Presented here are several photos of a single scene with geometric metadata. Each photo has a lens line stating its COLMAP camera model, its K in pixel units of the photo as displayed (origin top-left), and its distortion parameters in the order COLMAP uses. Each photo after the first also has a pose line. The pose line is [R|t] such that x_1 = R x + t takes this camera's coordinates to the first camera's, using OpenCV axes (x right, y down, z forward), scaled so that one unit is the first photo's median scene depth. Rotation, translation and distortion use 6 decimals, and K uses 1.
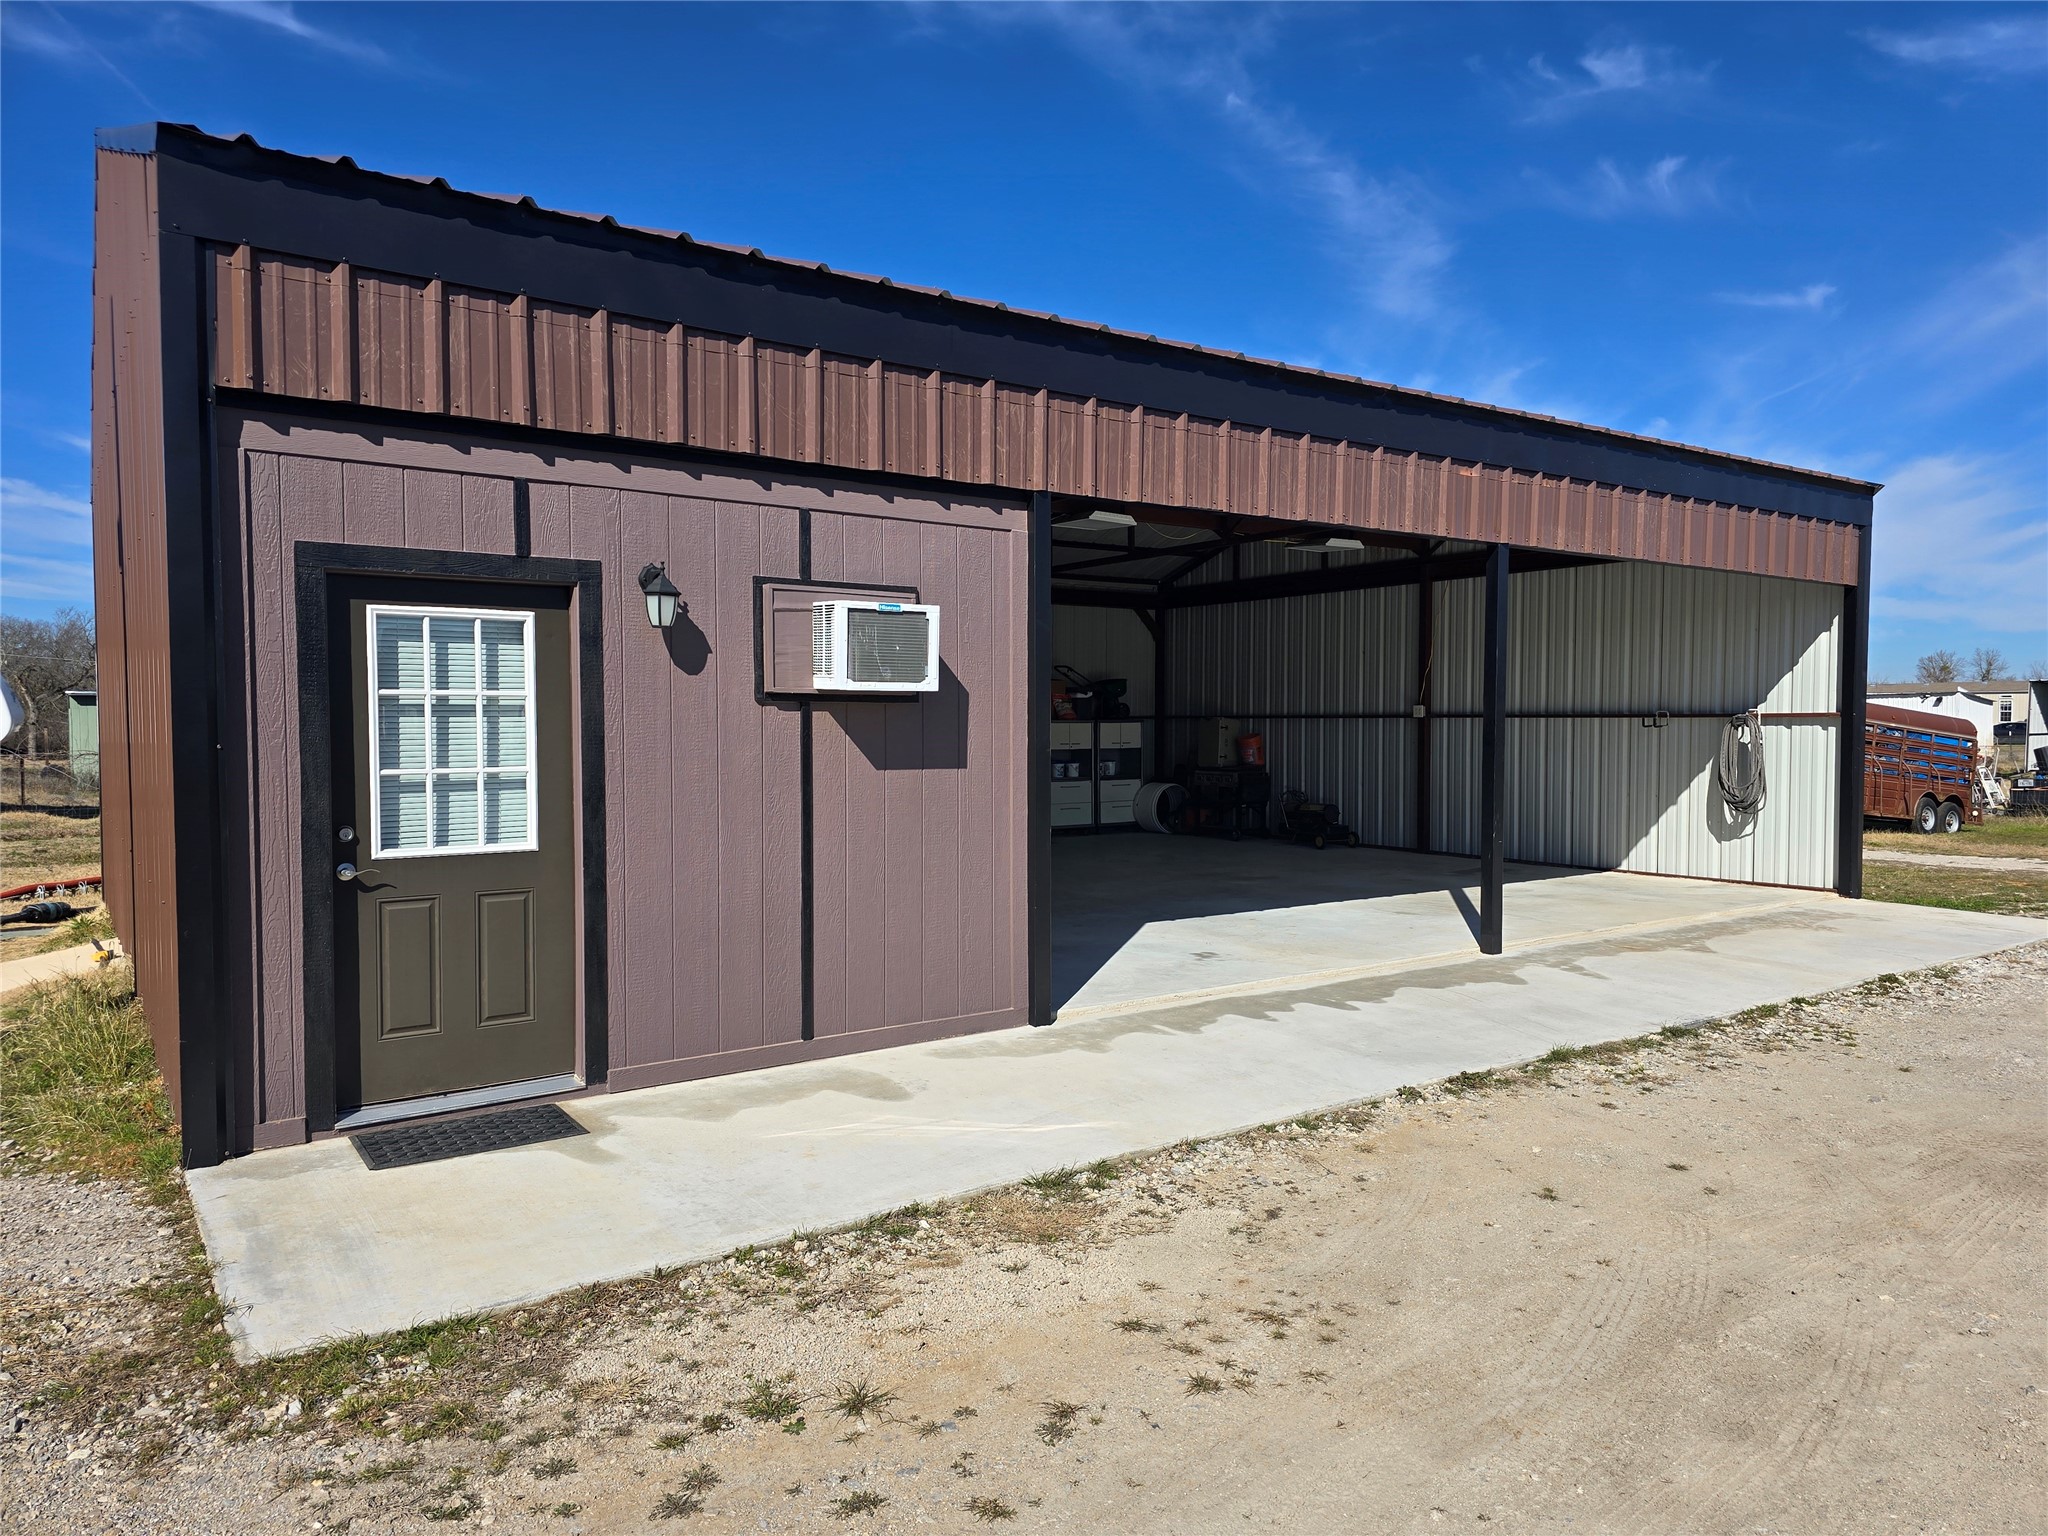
lens RADIAL K [[1382.2, 0, 1037.8], [0, 1382.2, 775.3], [0, 0, 1]] dist [0.087016, -0.089827]
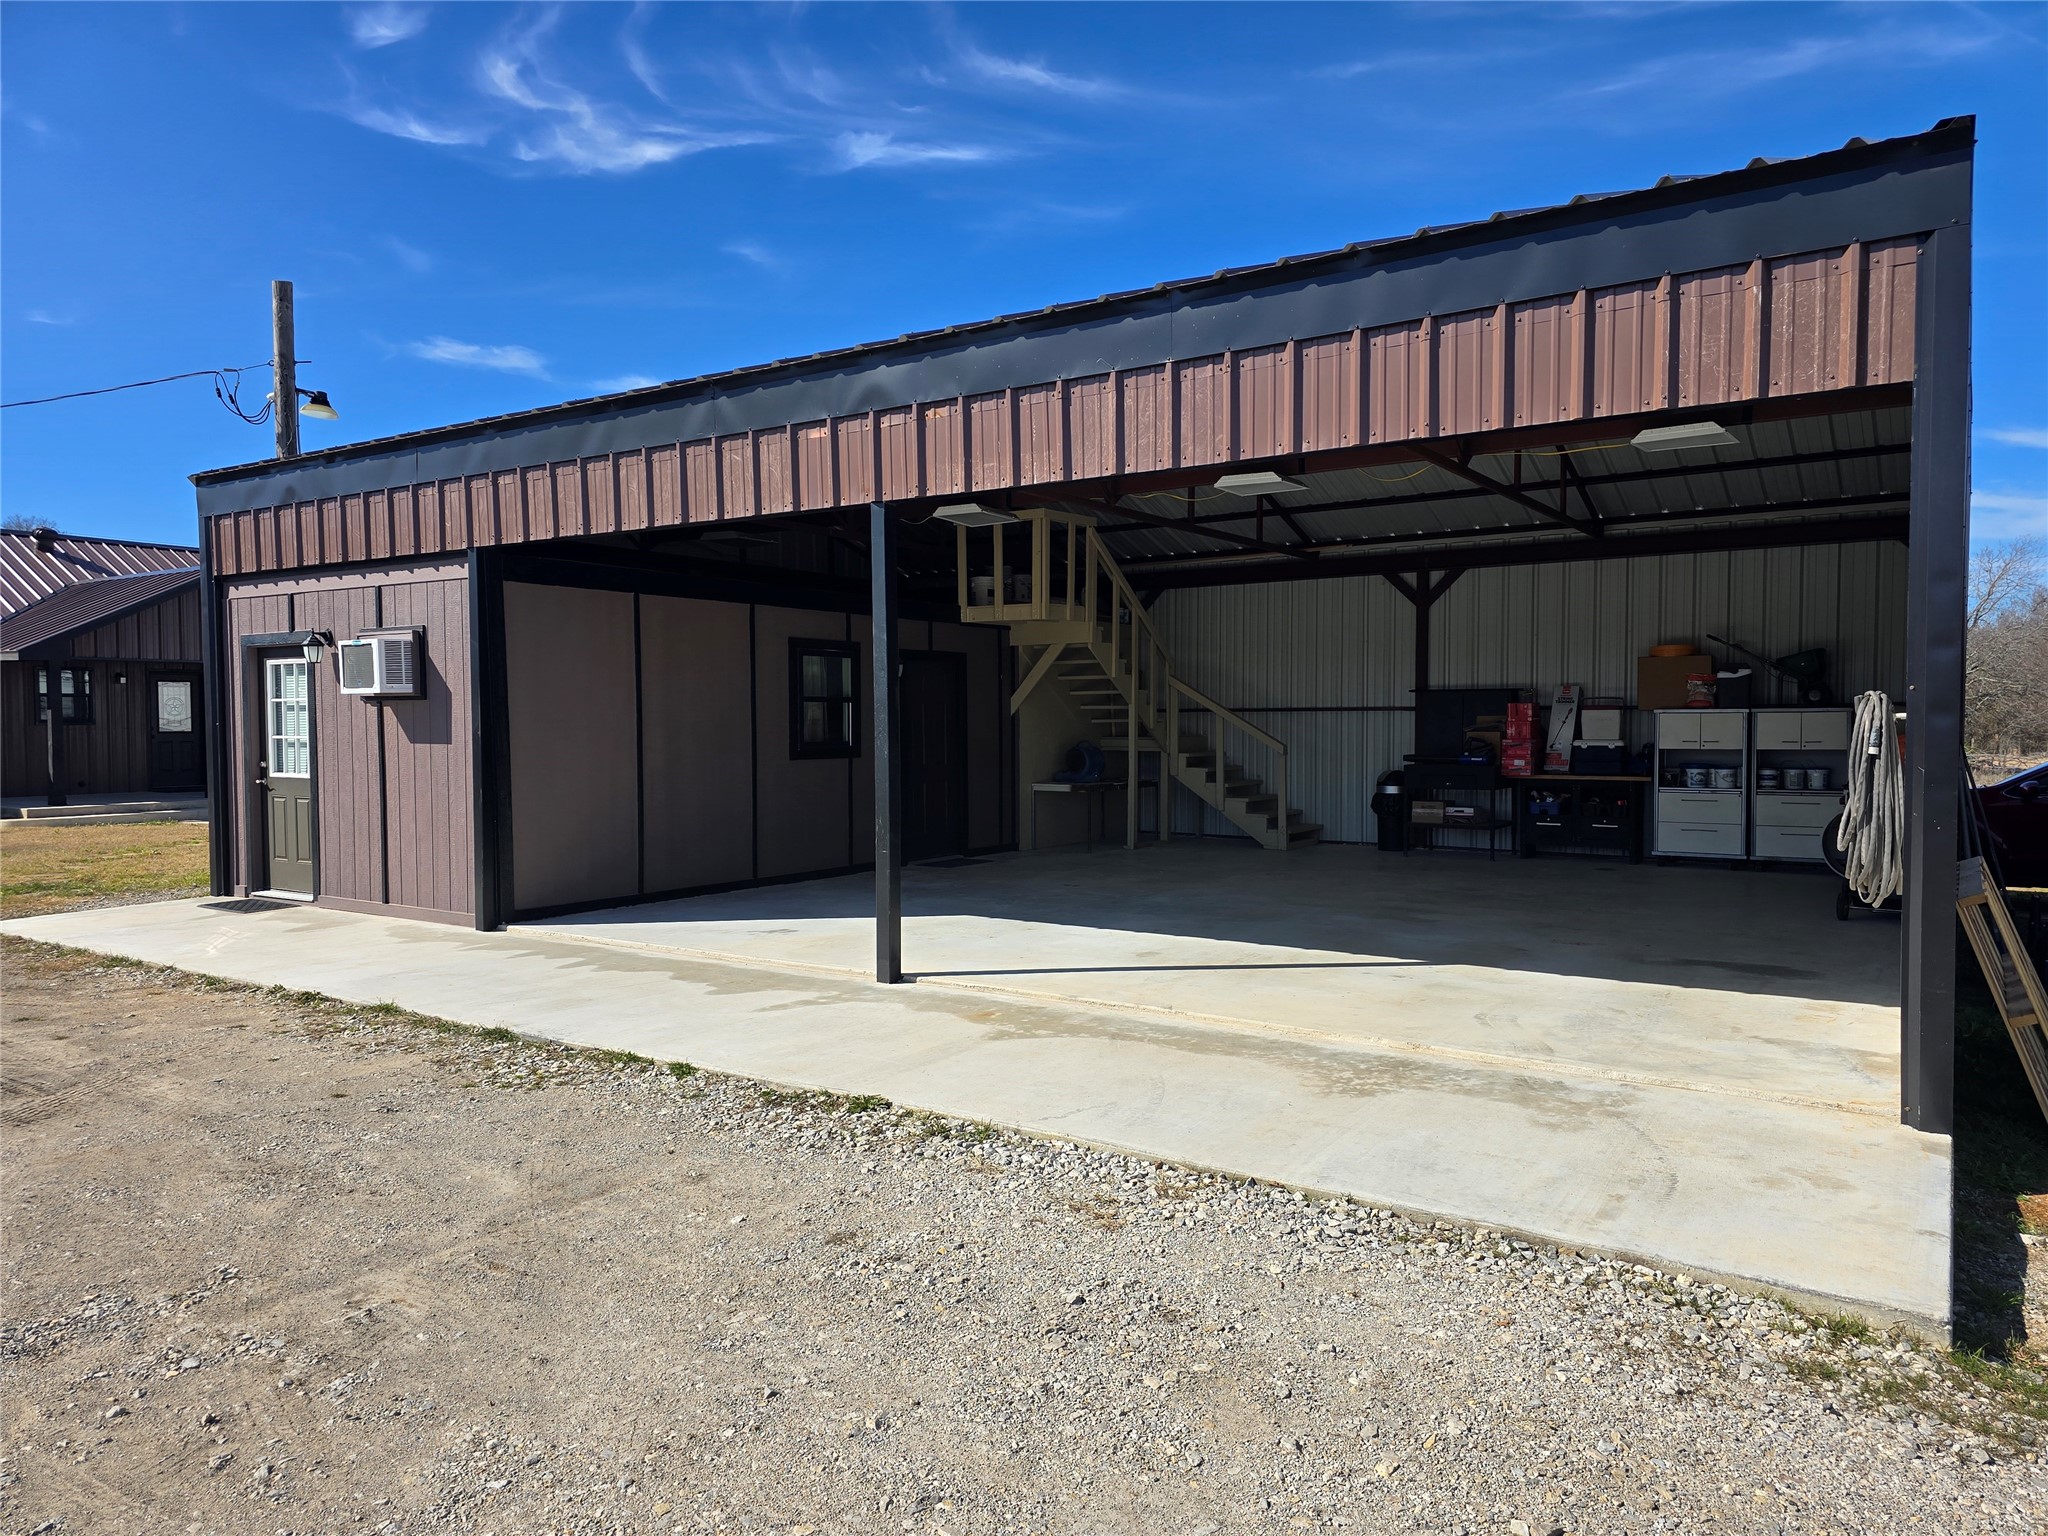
lens RADIAL K [[1382.2, 0, 1037.8], [0, 1382.2, 775.3], [0, 0, 1]] dist [0.087016, -0.089827]
pose [[0.339180, 0.039050, -0.939911, 0.893202], [-0.034208, 0.998989, 0.029160, -0.021116], [0.940099, 0.022262, 0.340173, 0.618511]]
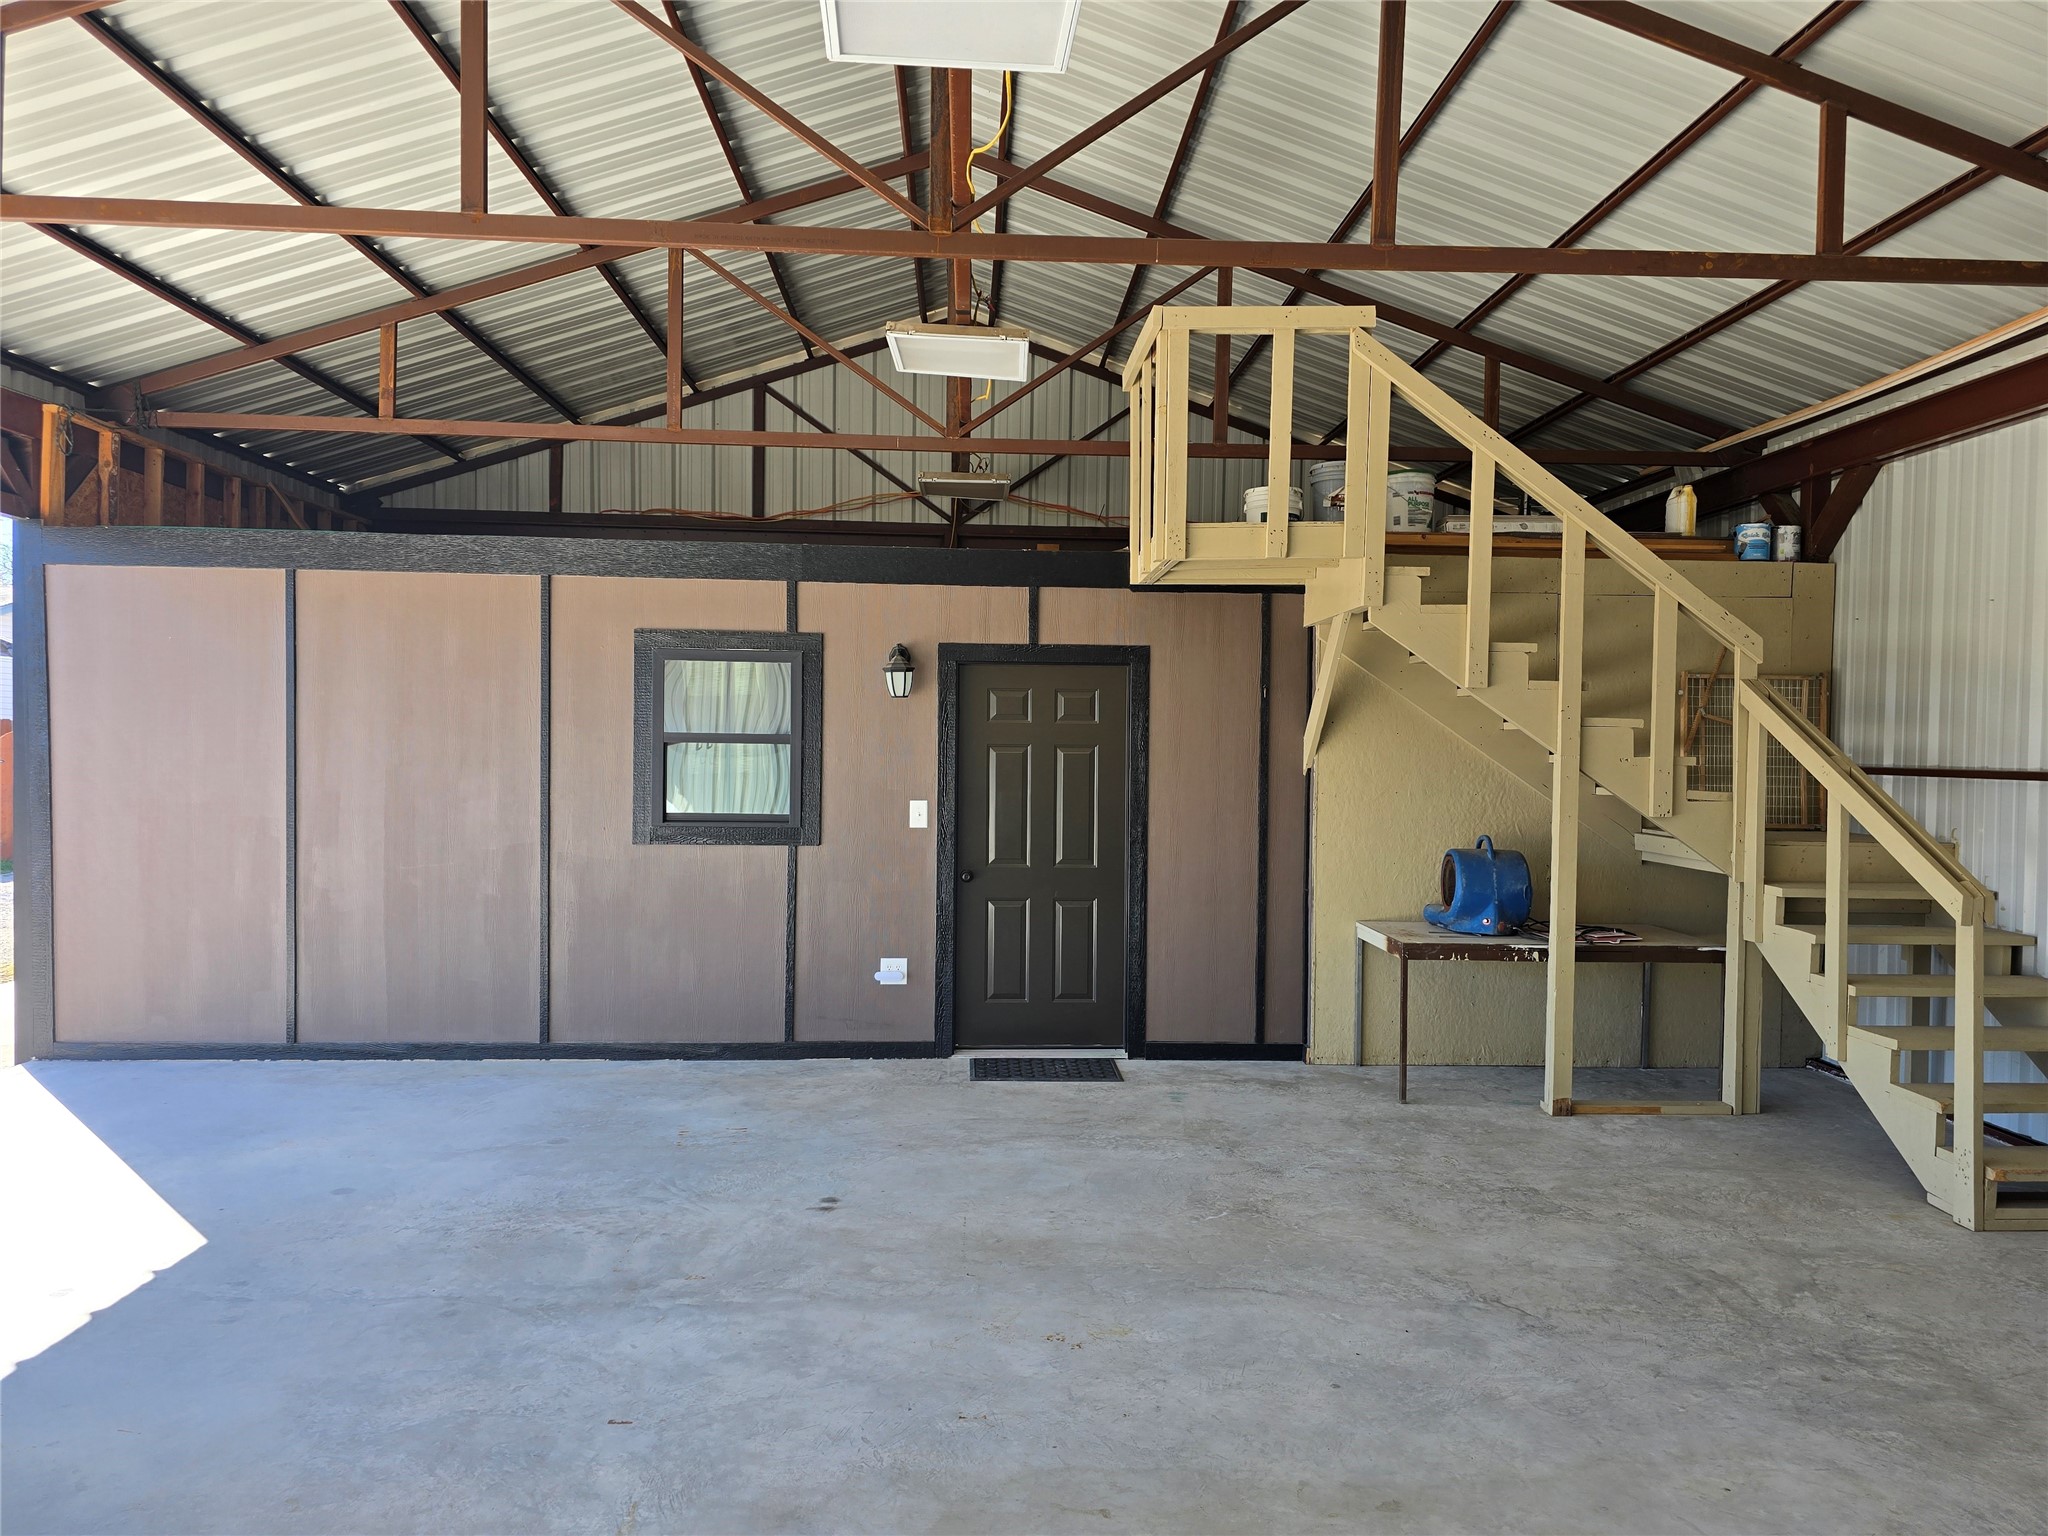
lens RADIAL K [[1382.2, 0, 1037.8], [0, 1382.2, 775.3], [0, 0, 1]] dist [0.087016, -0.089827]
pose [[-0.549456, 0.008305, -0.835481, 0.266623], [-0.047926, 0.997991, 0.041439, -0.056882], [0.834147, 0.062810, -0.547954, 1.254009]]
